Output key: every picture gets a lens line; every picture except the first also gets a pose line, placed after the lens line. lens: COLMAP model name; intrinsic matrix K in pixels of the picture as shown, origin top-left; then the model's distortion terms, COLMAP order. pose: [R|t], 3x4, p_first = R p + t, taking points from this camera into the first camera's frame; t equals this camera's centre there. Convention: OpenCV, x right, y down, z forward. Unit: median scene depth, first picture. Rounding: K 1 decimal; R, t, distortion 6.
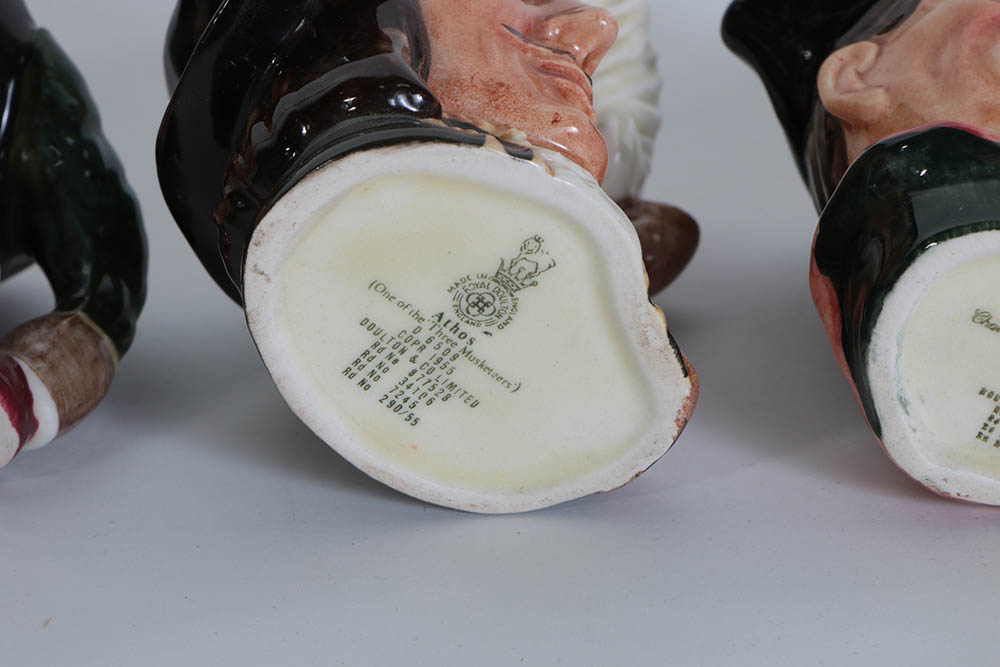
lens RADIAL K [[5316.7, 0, 498.1], [0, 5316.7, 328.3], [0, 0, 1]] dist [0.525519, 0.000000]
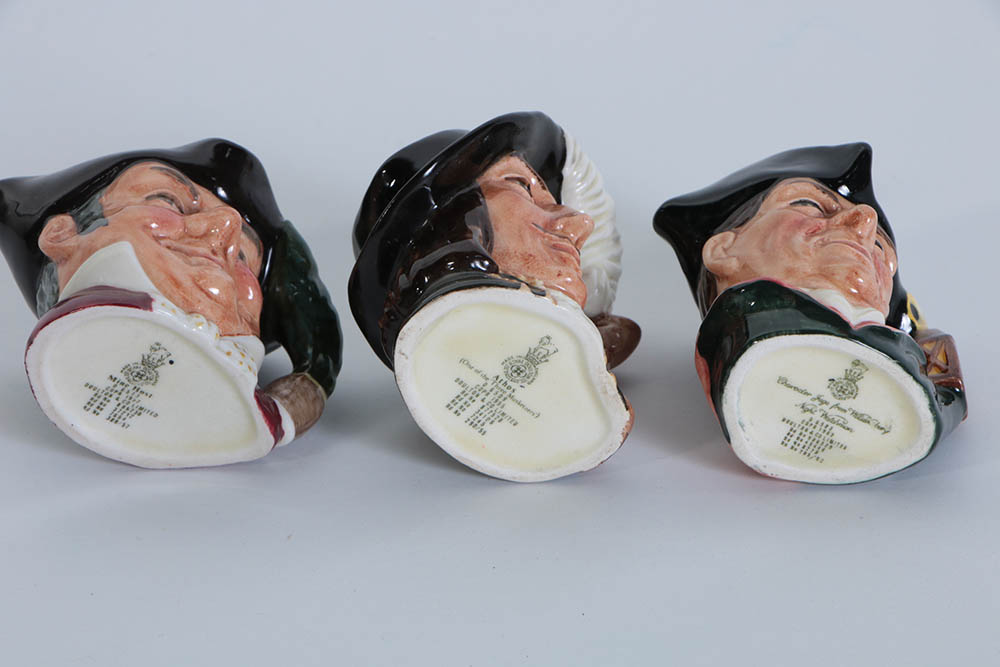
lens RADIAL K [[4514.0, 0, 516.3], [0, 4514.0, 362.5], [0, 0, 1]] dist [1.277977, 0.000000]
pose [[0.999773, 0.008990, -0.019330, 0.026538], [-0.009043, 0.999956, -0.002666, -0.003274], [0.019305, 0.002841, 0.999810, -0.600208]]
